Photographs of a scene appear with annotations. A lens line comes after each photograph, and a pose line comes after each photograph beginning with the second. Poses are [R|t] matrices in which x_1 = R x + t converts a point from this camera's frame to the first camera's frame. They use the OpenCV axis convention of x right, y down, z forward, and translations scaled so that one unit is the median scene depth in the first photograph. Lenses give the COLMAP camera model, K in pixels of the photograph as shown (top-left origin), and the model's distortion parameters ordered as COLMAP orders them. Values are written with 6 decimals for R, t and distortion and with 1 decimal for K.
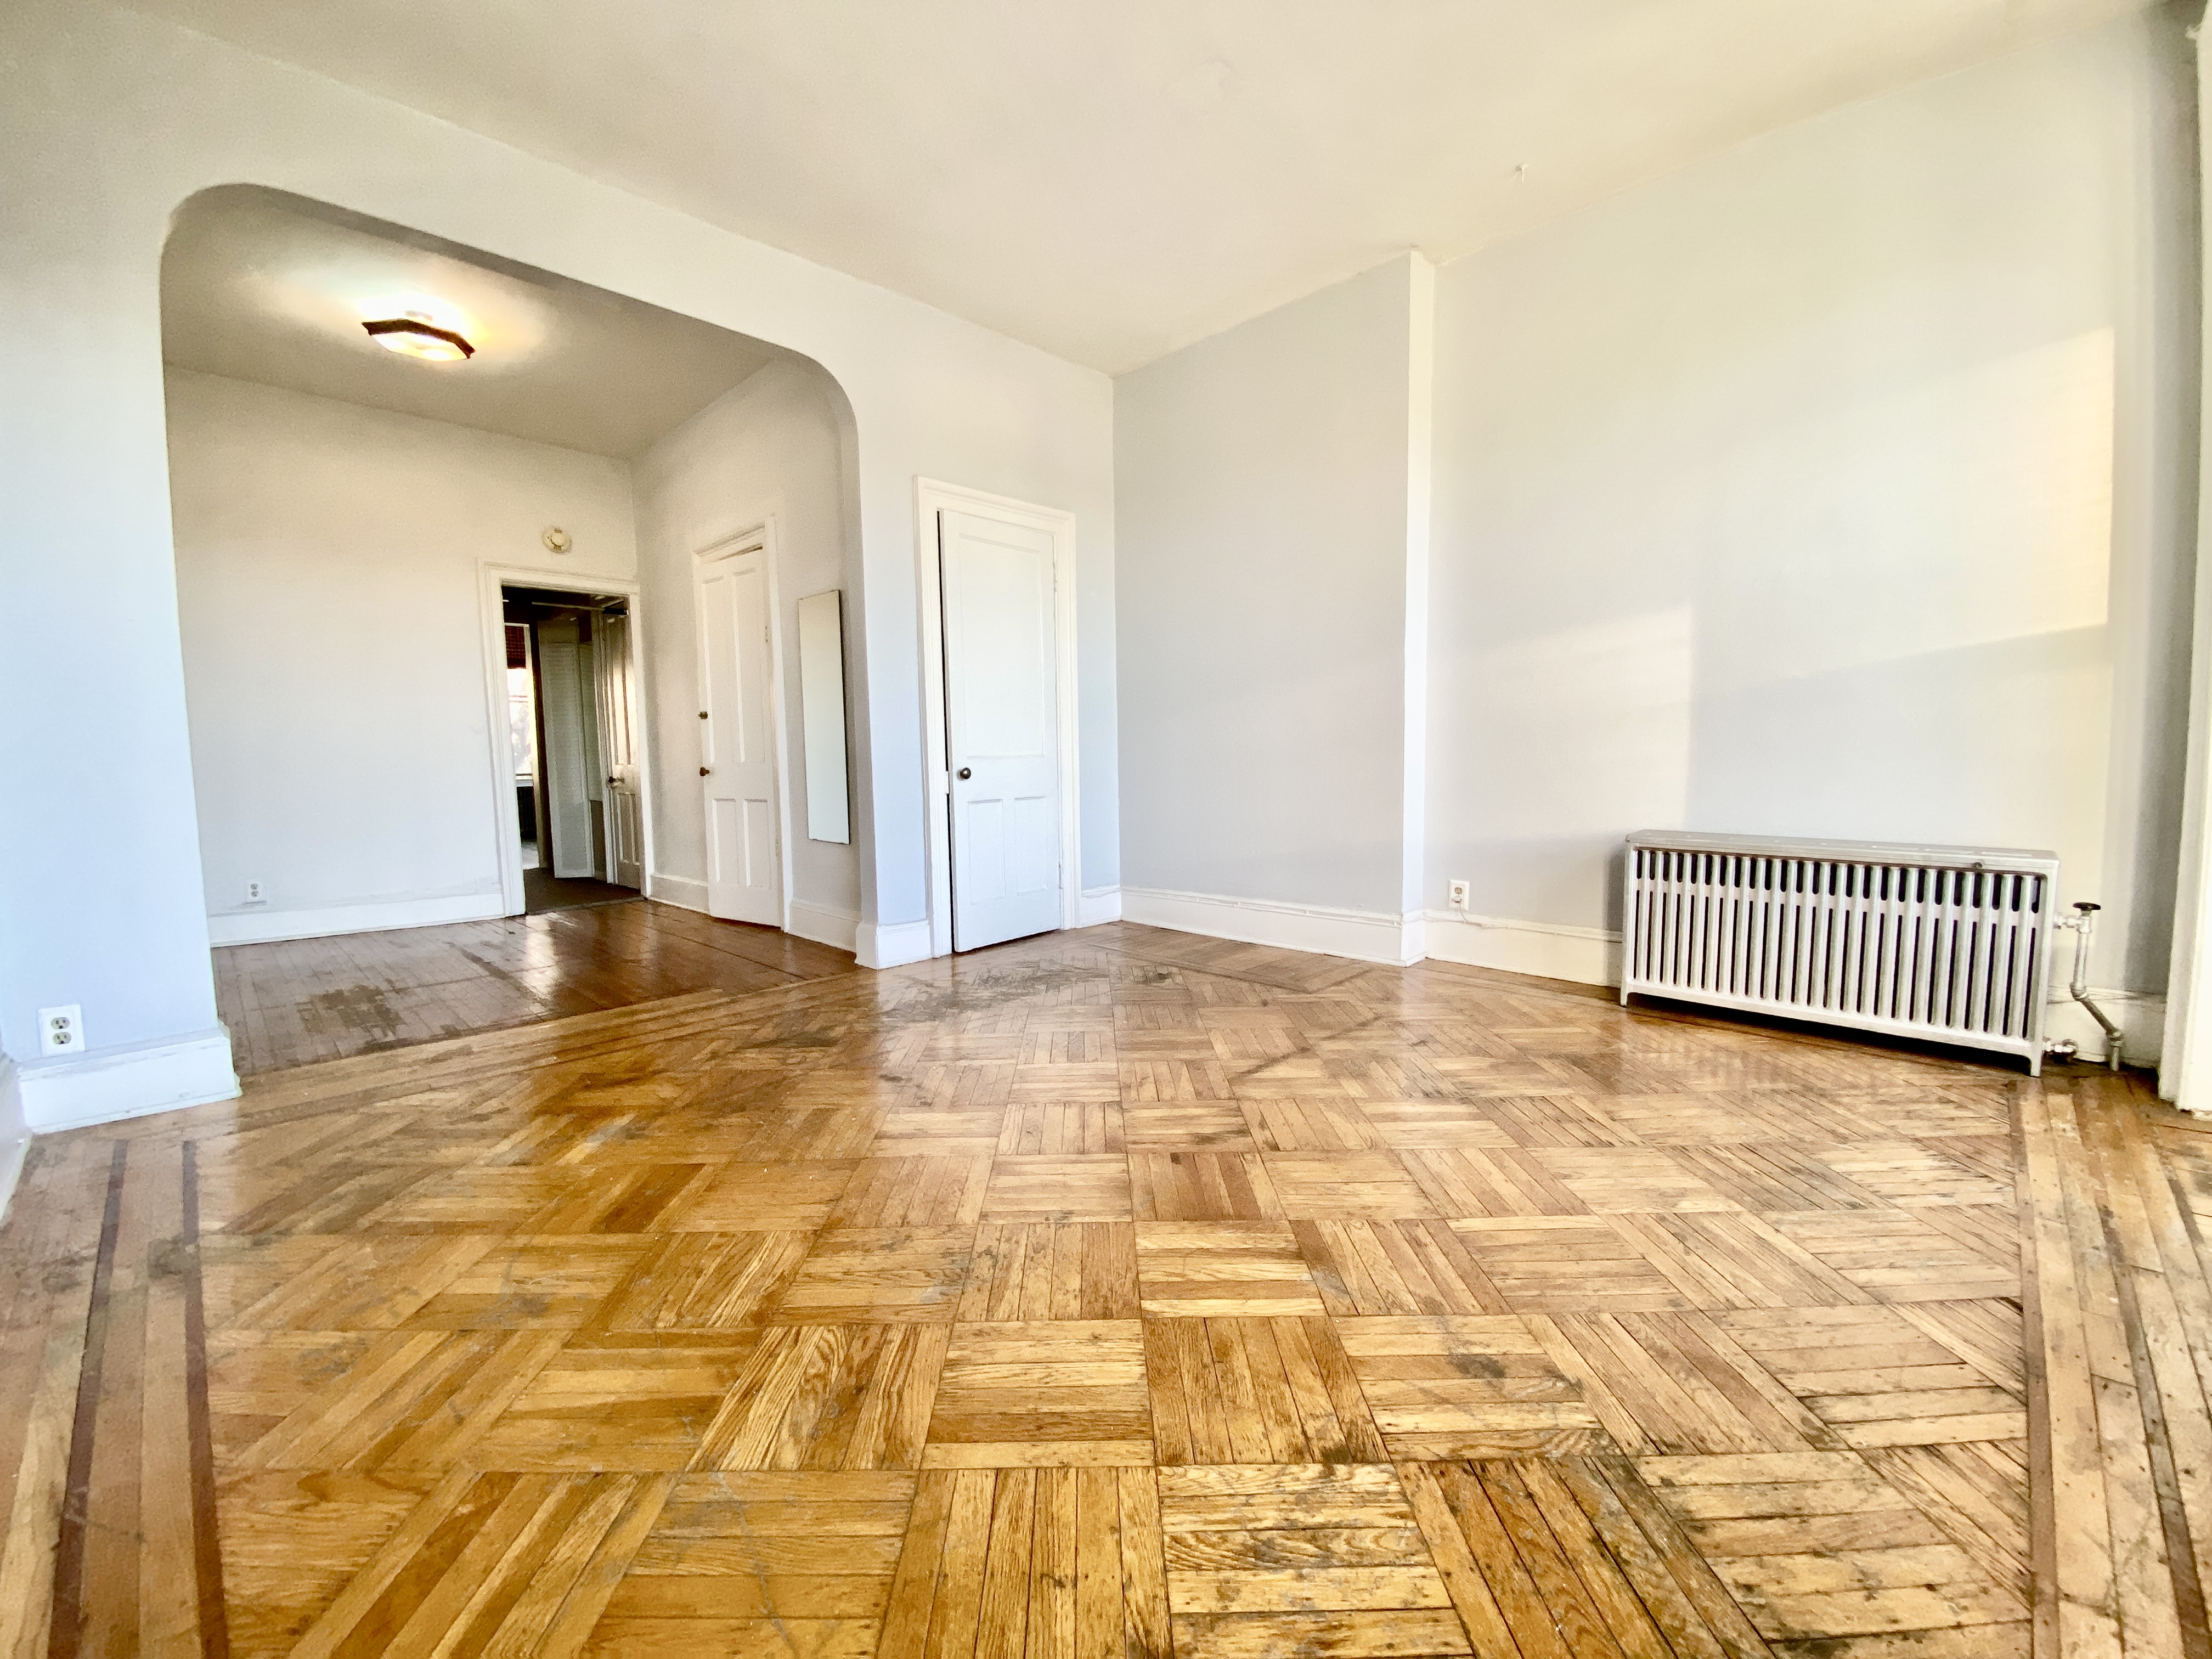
lens RADIAL K [[904.4, 0, 1087.9], [0, 904.4, 835.1], [0, 0, 1]] dist [0.053541, -0.034417]
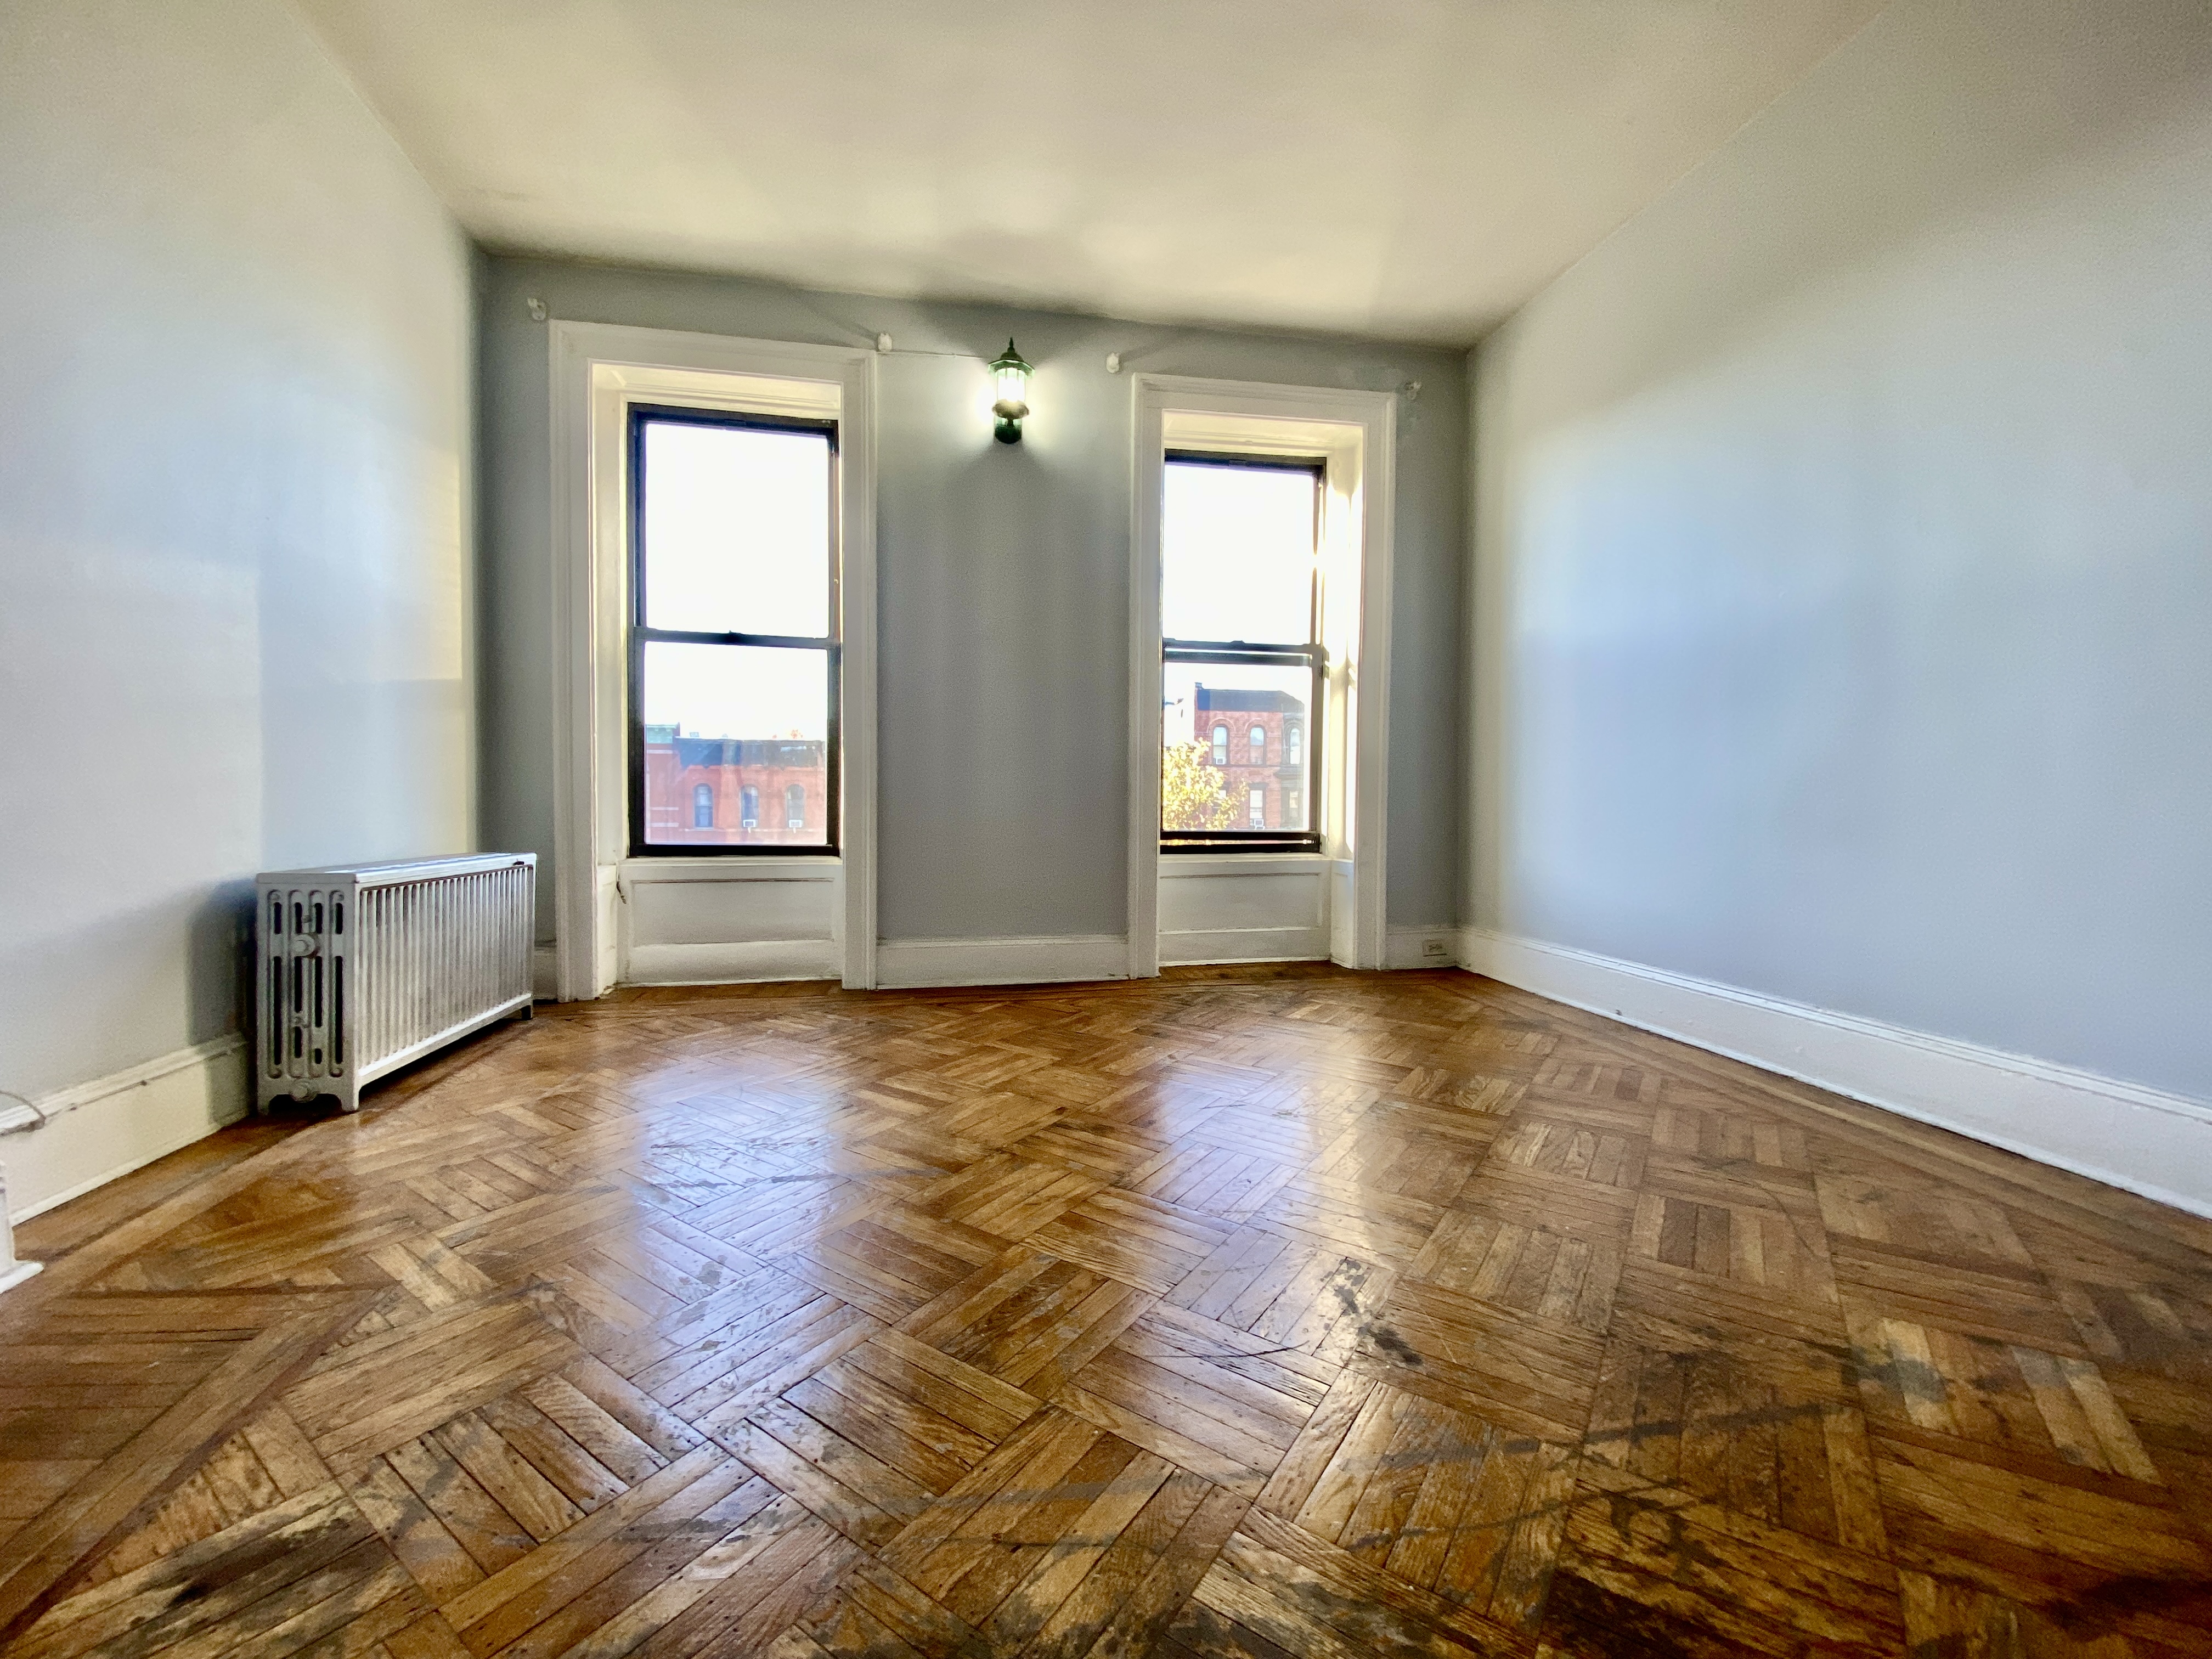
lens RADIAL K [[904.4, 0, 1087.9], [0, 904.4, 835.1], [0, 0, 1]] dist [0.053541, -0.034417]
pose [[-0.818388, -0.007244, 0.574620, -0.209553], [0.059816, 0.993415, 0.097714, -0.045963], [-0.571544, 0.114340, -0.812566, 0.837081]]
